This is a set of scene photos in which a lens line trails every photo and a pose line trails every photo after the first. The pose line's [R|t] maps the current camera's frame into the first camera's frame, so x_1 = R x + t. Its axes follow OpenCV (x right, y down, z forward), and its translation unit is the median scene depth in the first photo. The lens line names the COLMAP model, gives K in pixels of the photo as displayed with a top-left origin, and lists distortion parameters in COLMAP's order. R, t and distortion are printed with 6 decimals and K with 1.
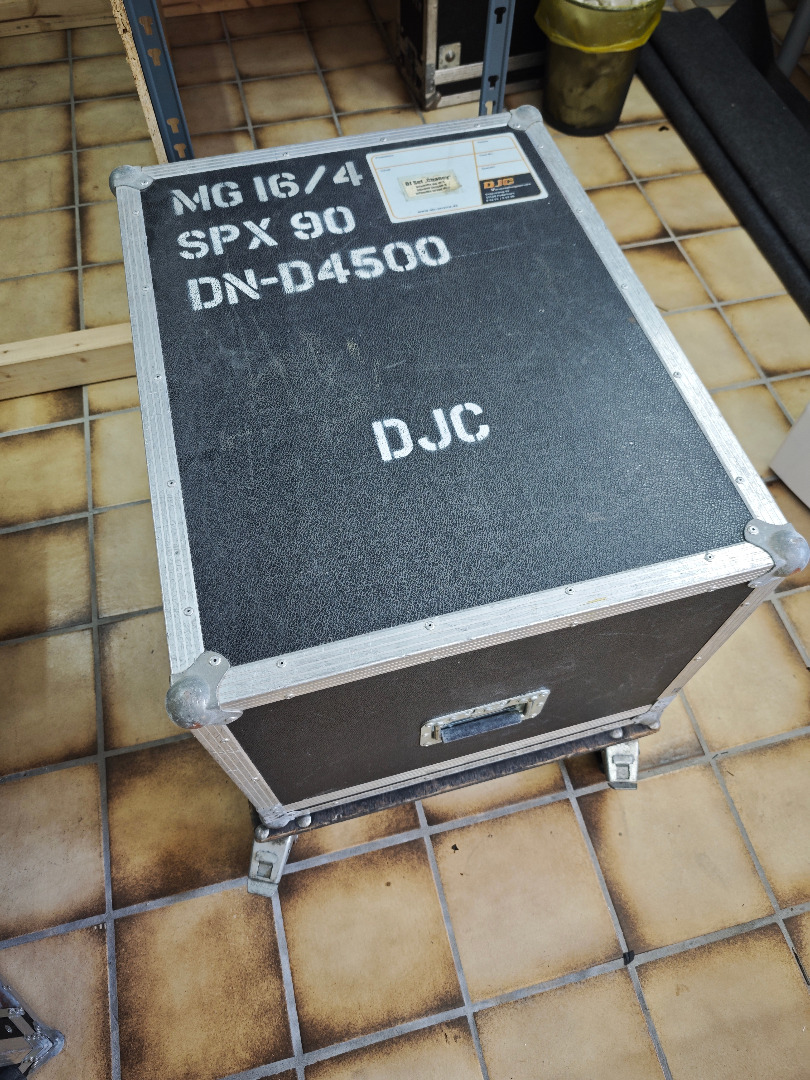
lens RADIAL K [[764.5, 0, 399.8], [0, 764.5, 541.2], [0, 0, 1]] dist [-0.024348, -0.002910]
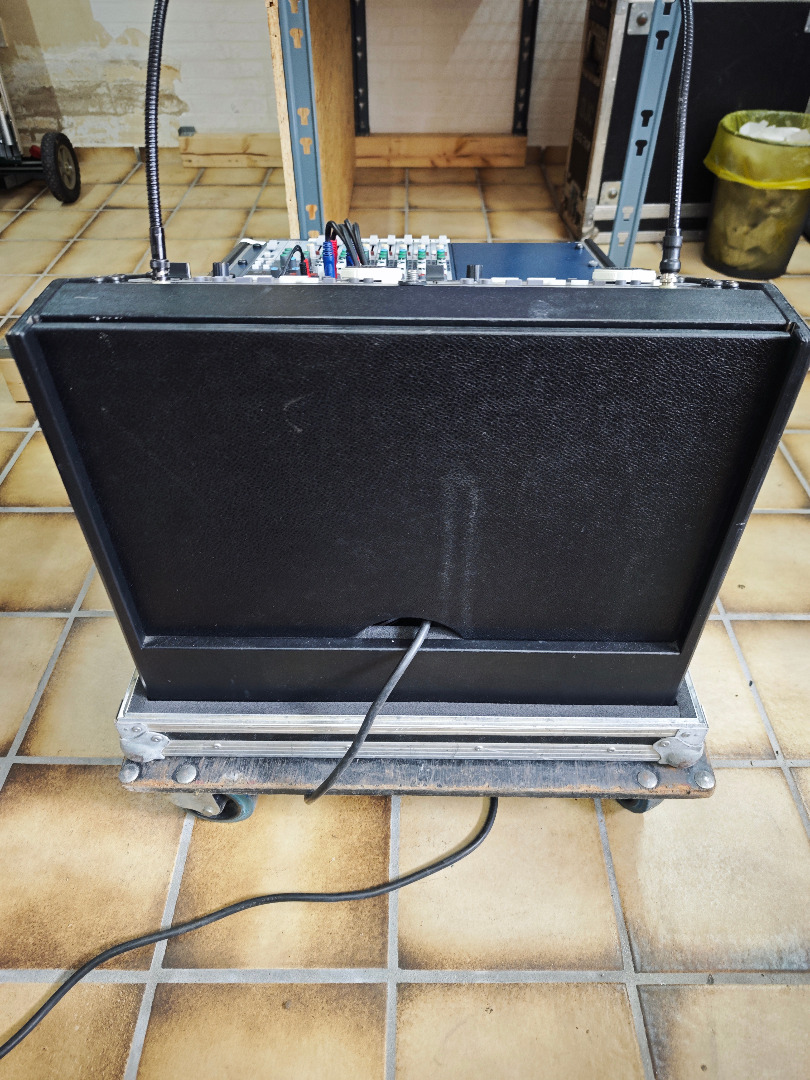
lens RADIAL K [[752.5, 0, 405.0], [0, 752.5, 540.0], [0, 0, 1]] dist [-0.024269, 0.004188]
pose [[0.968367, 0.166531, -0.185832, 0.059730], [-0.214579, 0.935857, -0.279513, 0.124146], [0.127365, 0.310547, 0.941987, 0.169991]]
